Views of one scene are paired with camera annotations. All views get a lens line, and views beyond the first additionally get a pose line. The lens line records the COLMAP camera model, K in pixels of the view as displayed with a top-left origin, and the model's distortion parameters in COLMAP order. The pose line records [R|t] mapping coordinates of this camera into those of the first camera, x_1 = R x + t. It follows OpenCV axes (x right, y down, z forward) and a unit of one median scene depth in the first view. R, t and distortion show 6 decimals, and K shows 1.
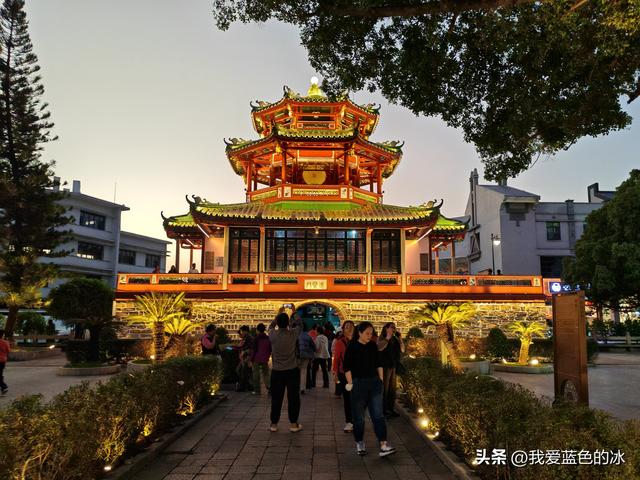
lens RADIAL K [[466.8, 0, 319.8], [0, 466.8, 250.2], [0, 0, 1]] dist [0.000360, -0.004398]
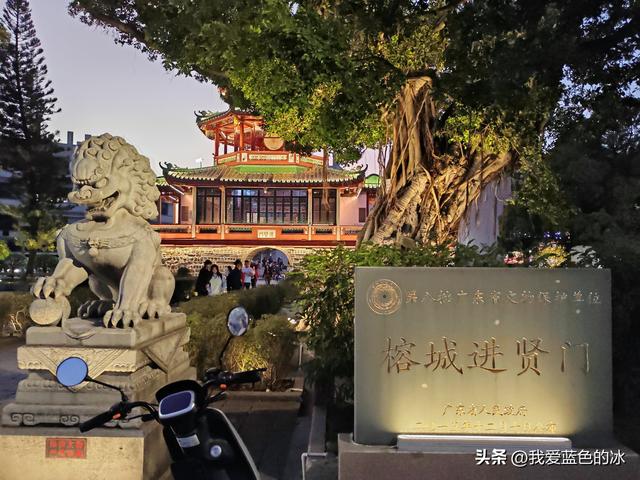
lens RADIAL K [[491.8, 0, 320.0], [0, 491.8, 240.0], [0, 0, 1]] dist [0.003081, 0.004610]
pose [[0.997804, 0.006379, -0.065926, 0.206818], [-0.000070, 0.995453, 0.095257, -0.032551], [0.066234, -0.095044, 0.993267, -0.268187]]
